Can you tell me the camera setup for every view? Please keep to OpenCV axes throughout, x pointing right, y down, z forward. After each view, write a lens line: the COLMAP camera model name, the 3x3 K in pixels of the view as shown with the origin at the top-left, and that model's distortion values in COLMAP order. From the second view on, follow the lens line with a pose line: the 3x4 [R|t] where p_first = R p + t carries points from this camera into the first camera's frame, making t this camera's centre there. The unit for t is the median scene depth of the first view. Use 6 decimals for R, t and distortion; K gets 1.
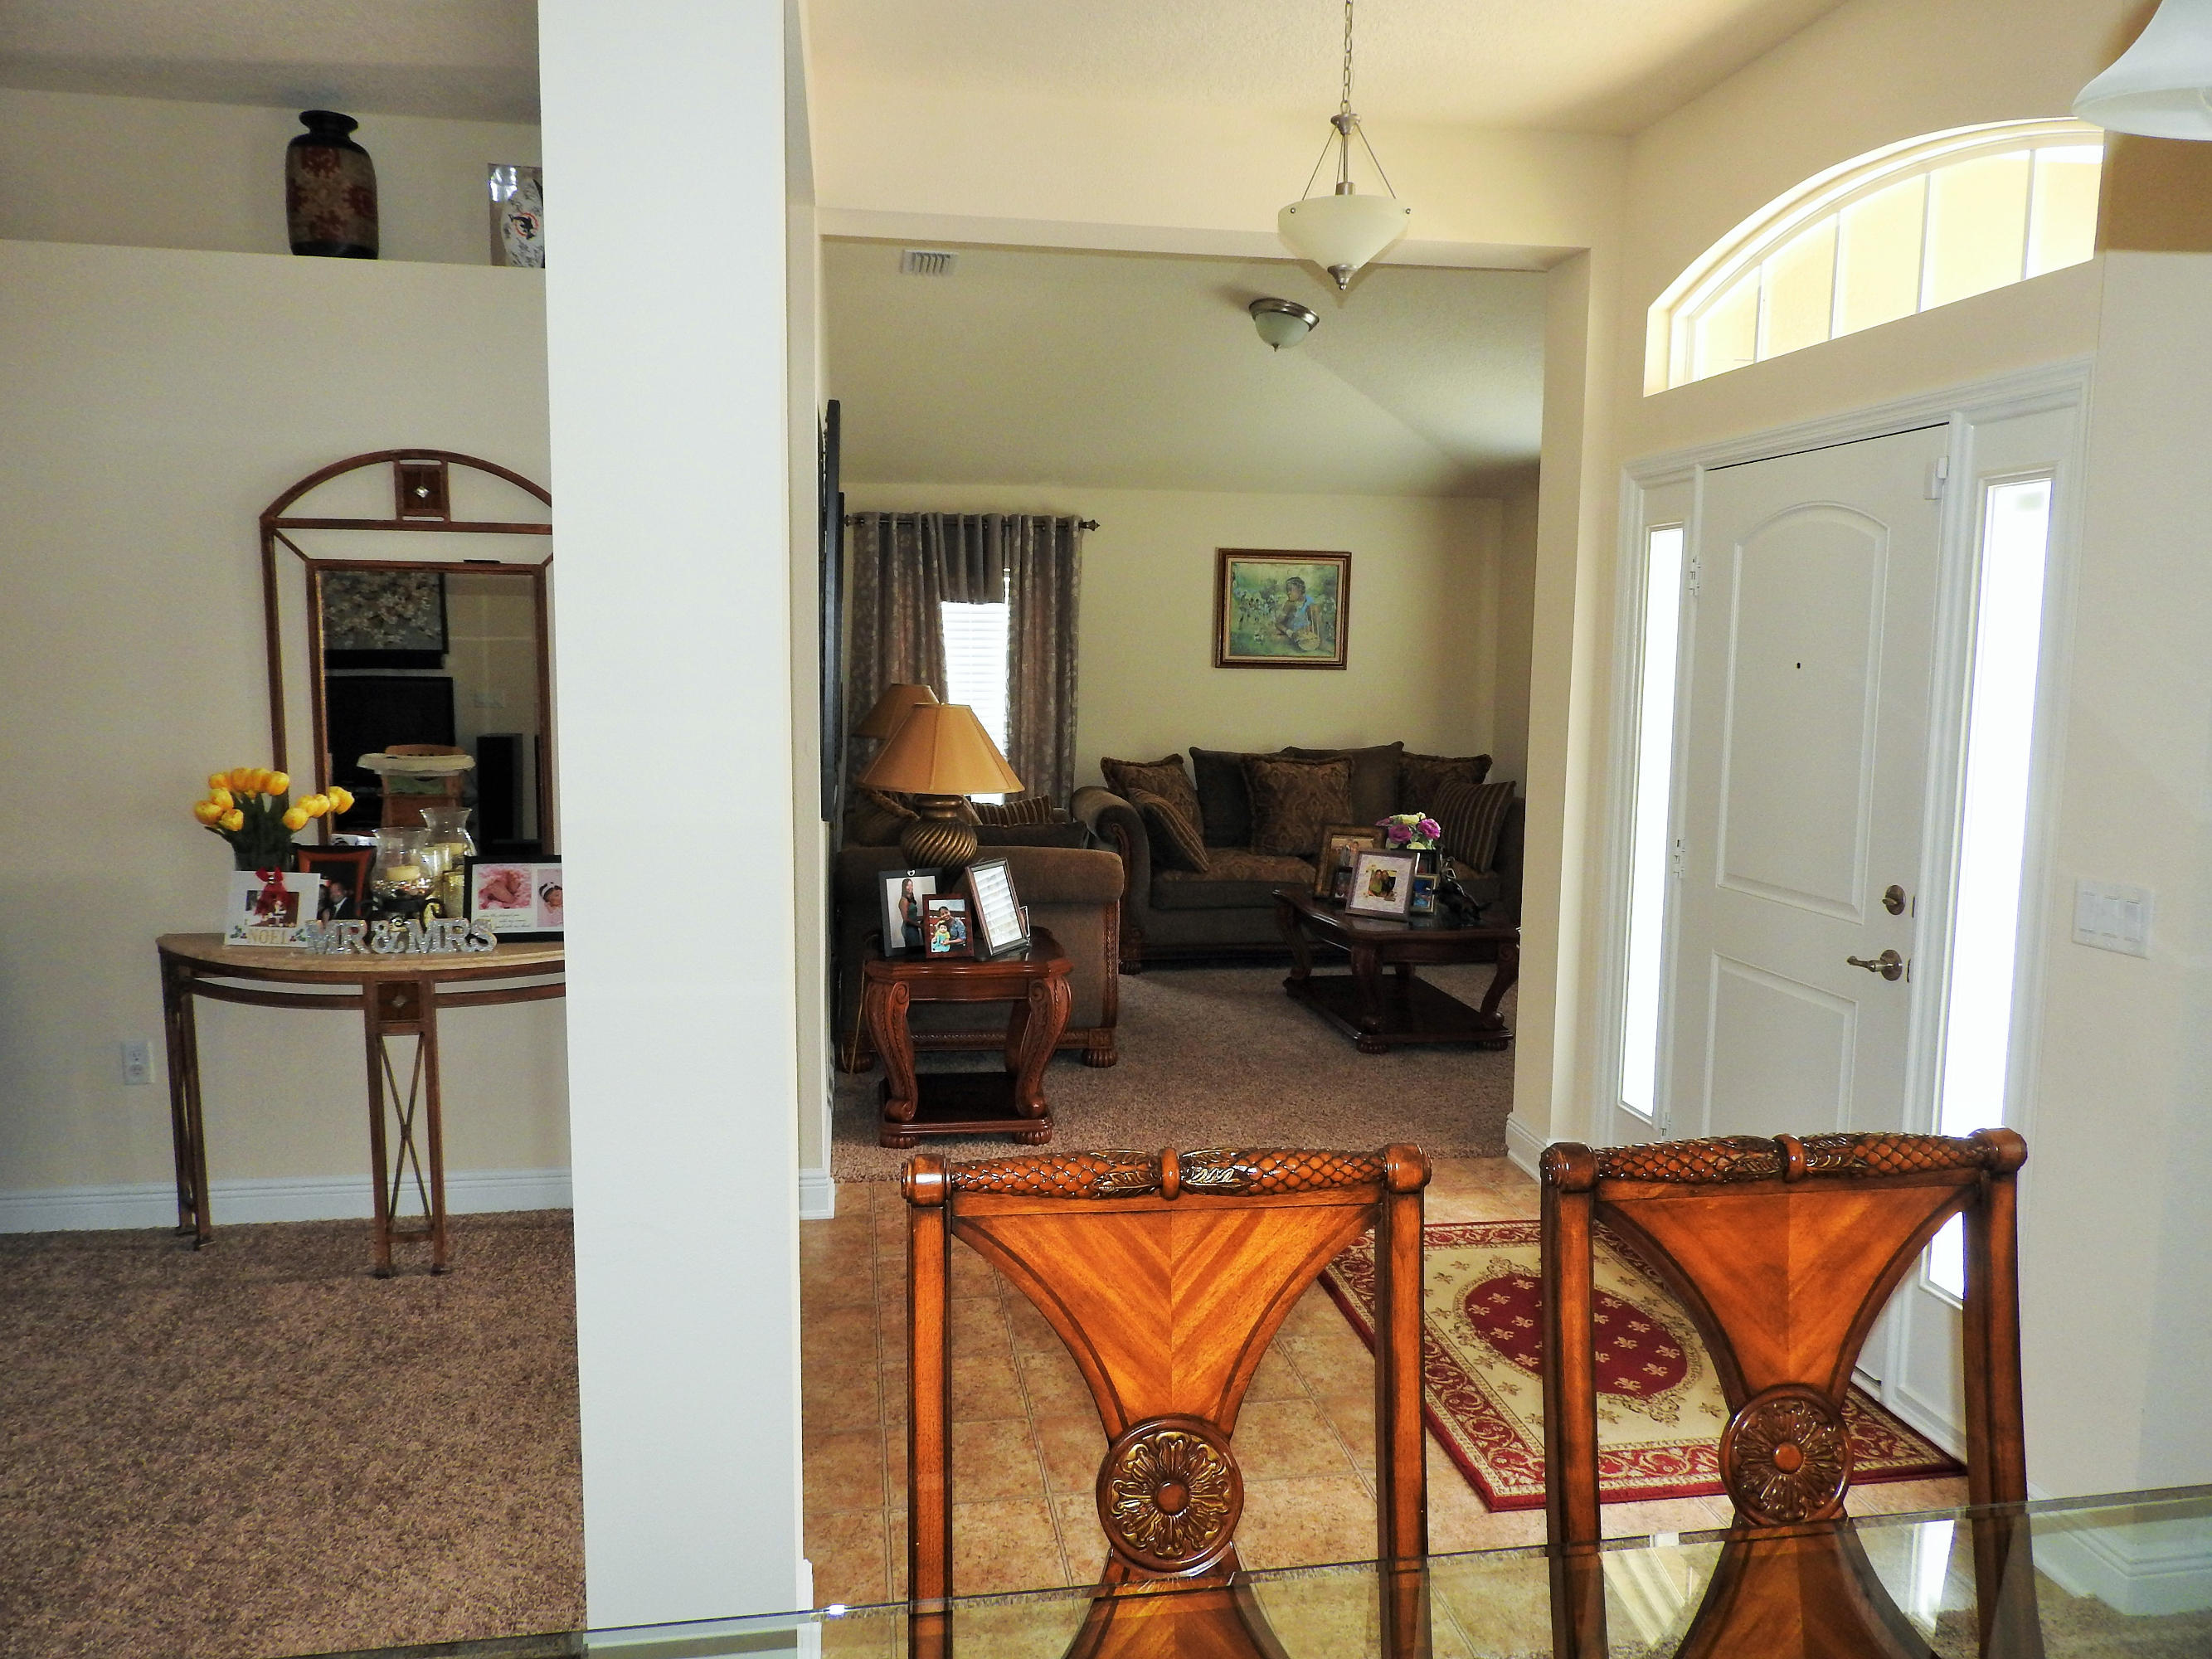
lens RADIAL K [[1561.5, 0, 1090.4], [0, 1561.5, 823.5], [0, 0, 1]] dist [-0.001298, 0.000772]
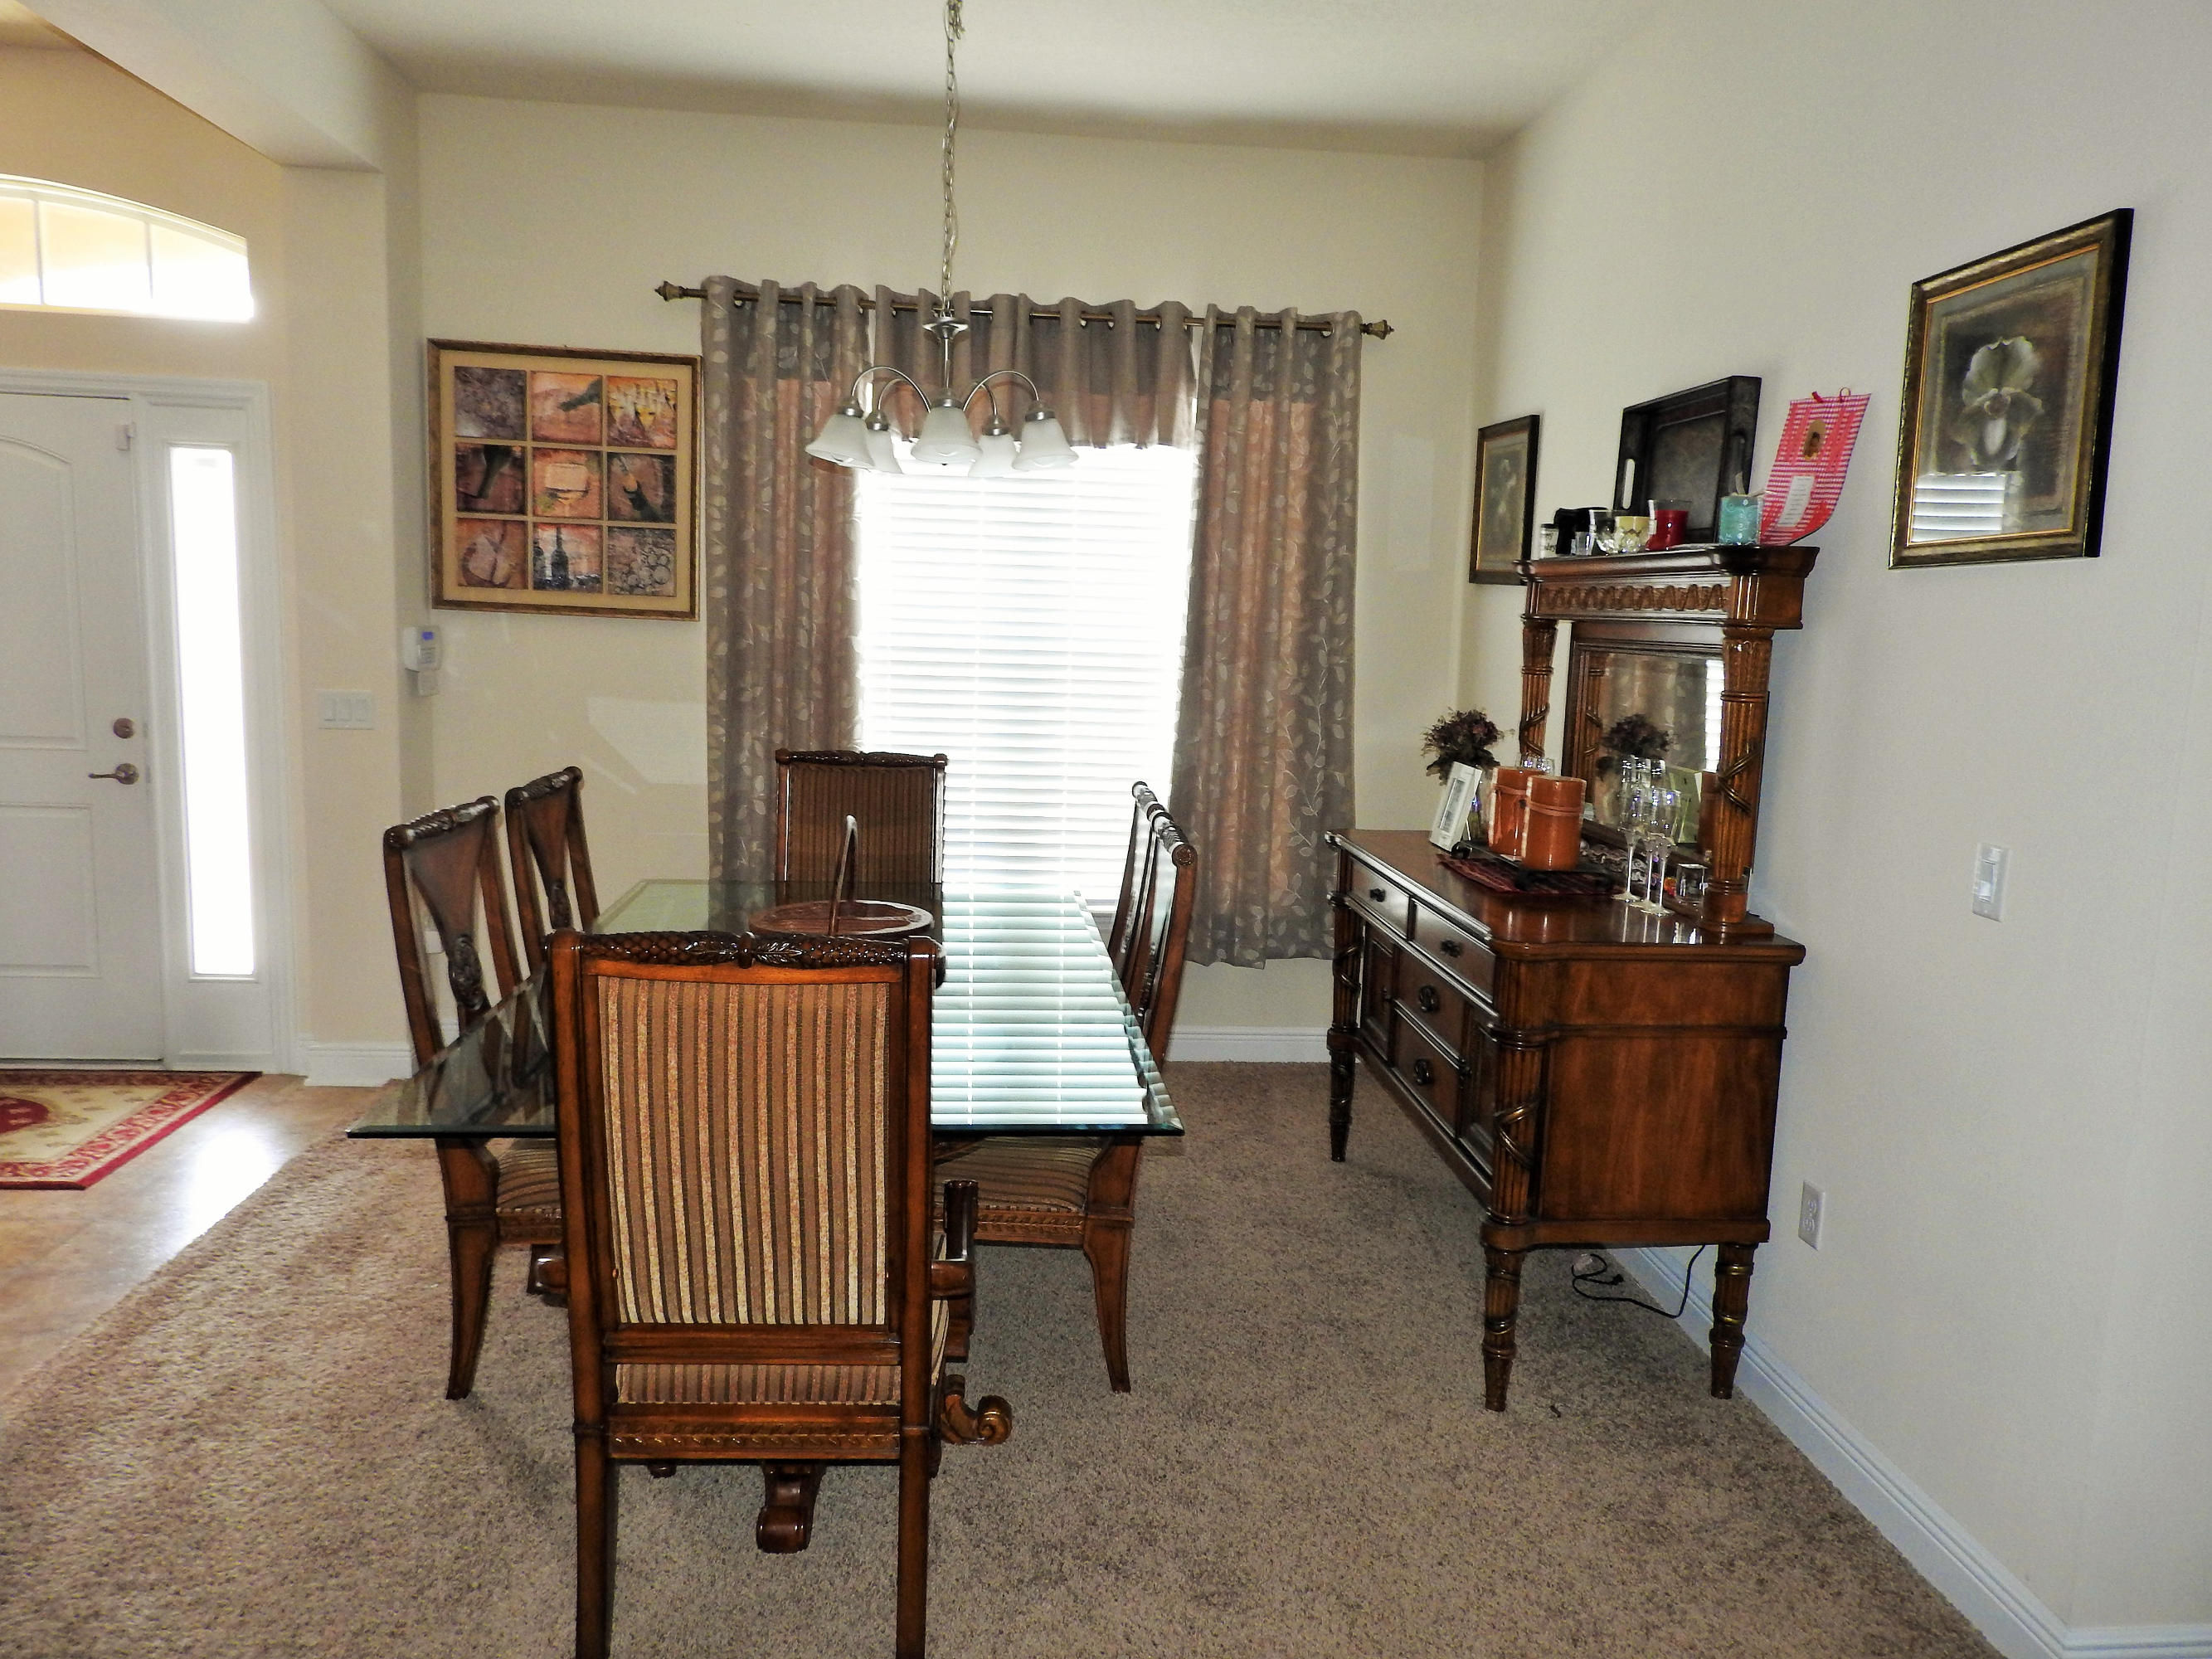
lens RADIAL K [[1561.5, 0, 1110.2], [0, 1561.5, 840.9], [0, 0, 1]] dist [-0.001298, 0.000772]
pose [[0.080984, -0.156629, 0.984332, -0.337110], [0.077637, 0.985566, 0.150438, 0.002165], [-0.993687, 0.064237, 0.091975, -0.013203]]
